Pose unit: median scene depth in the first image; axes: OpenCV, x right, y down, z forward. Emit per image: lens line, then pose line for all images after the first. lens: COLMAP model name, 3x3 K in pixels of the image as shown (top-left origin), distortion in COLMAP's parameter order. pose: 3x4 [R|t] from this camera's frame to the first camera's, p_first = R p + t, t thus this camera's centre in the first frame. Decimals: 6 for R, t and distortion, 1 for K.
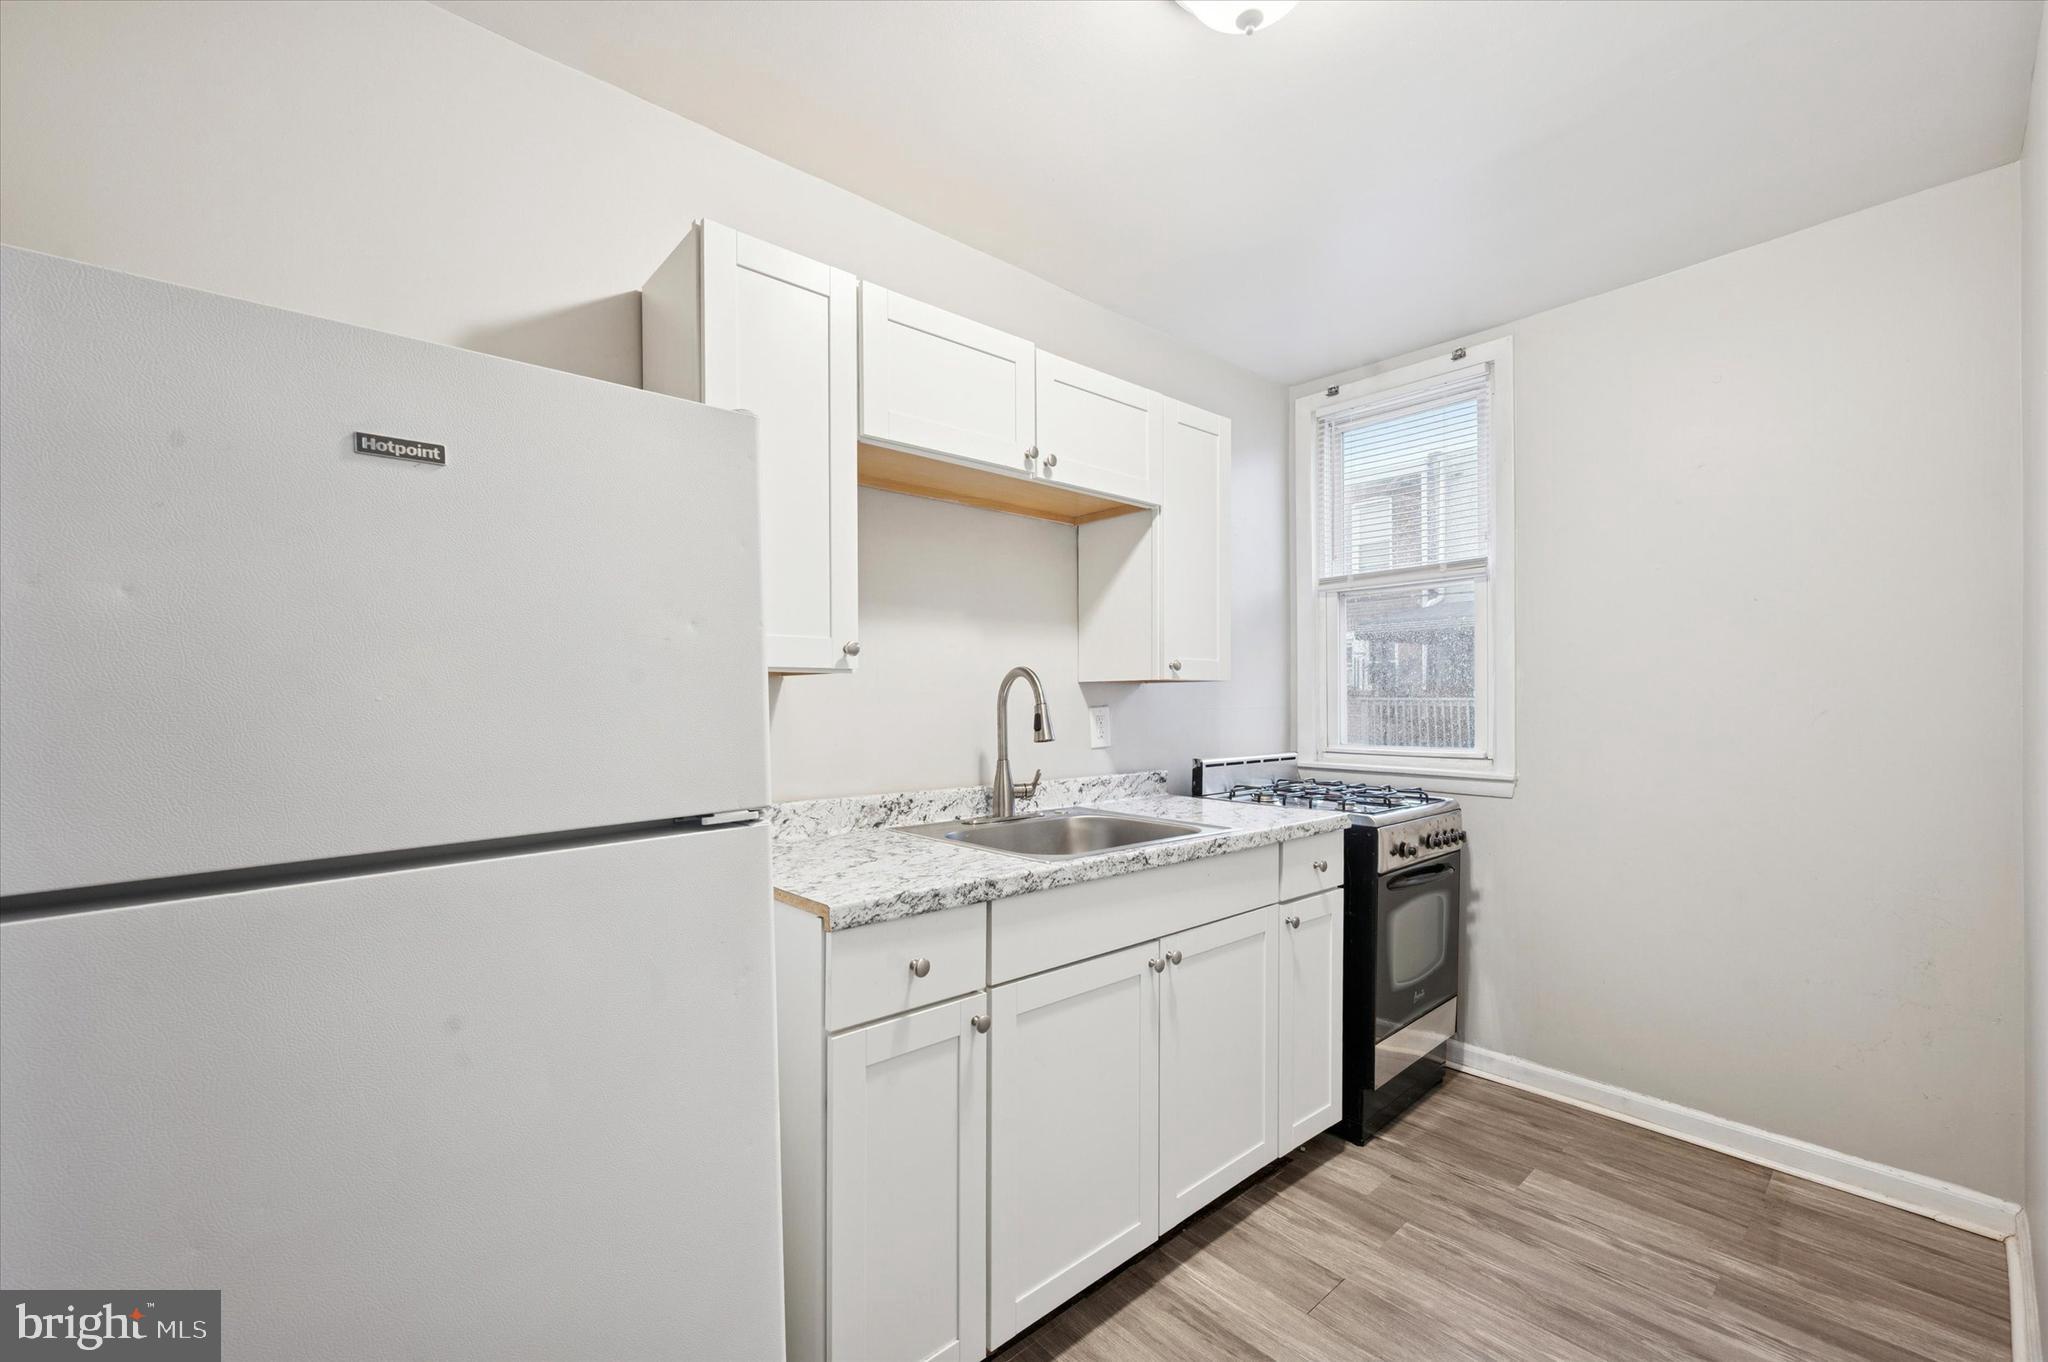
lens RADIAL K [[819.0, 0, 1005.9], [0, 819.0, 710.1], [0, 0, 1]] dist [0.004275, 0.000448]
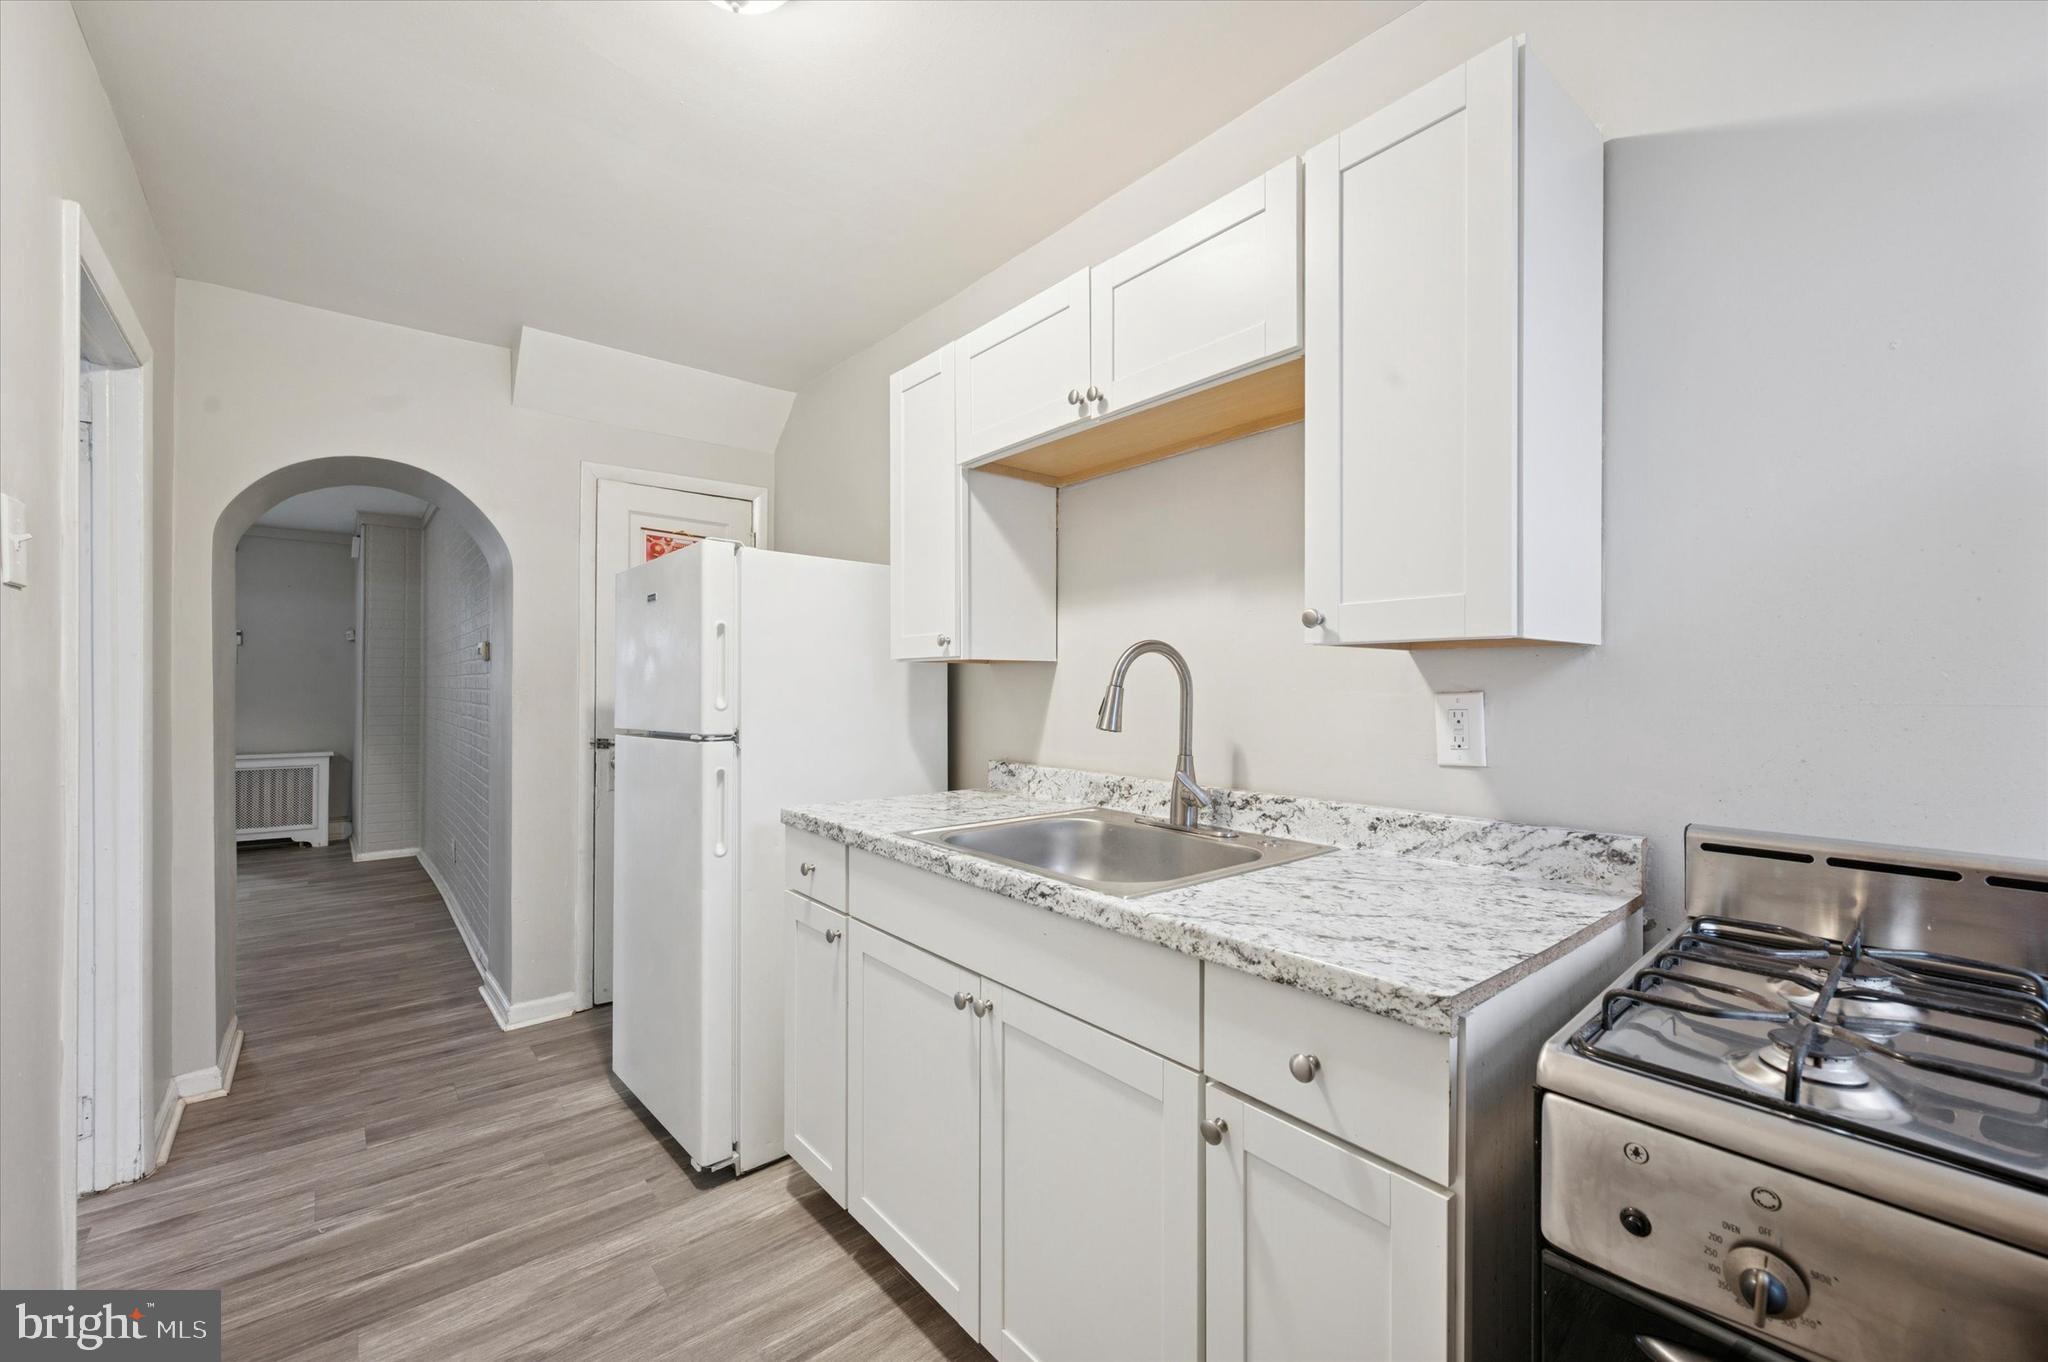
lens RADIAL K [[819.0, 0, 1019.9], [0, 819.0, 688.1], [0, 0, 1]] dist [0.004275, 0.000448]
pose [[-0.002239, 0.009702, -0.999950, 0.878937], [-0.010505, 0.999898, 0.009725, -0.012401], [0.999942, 0.010526, -0.002137, 0.915127]]
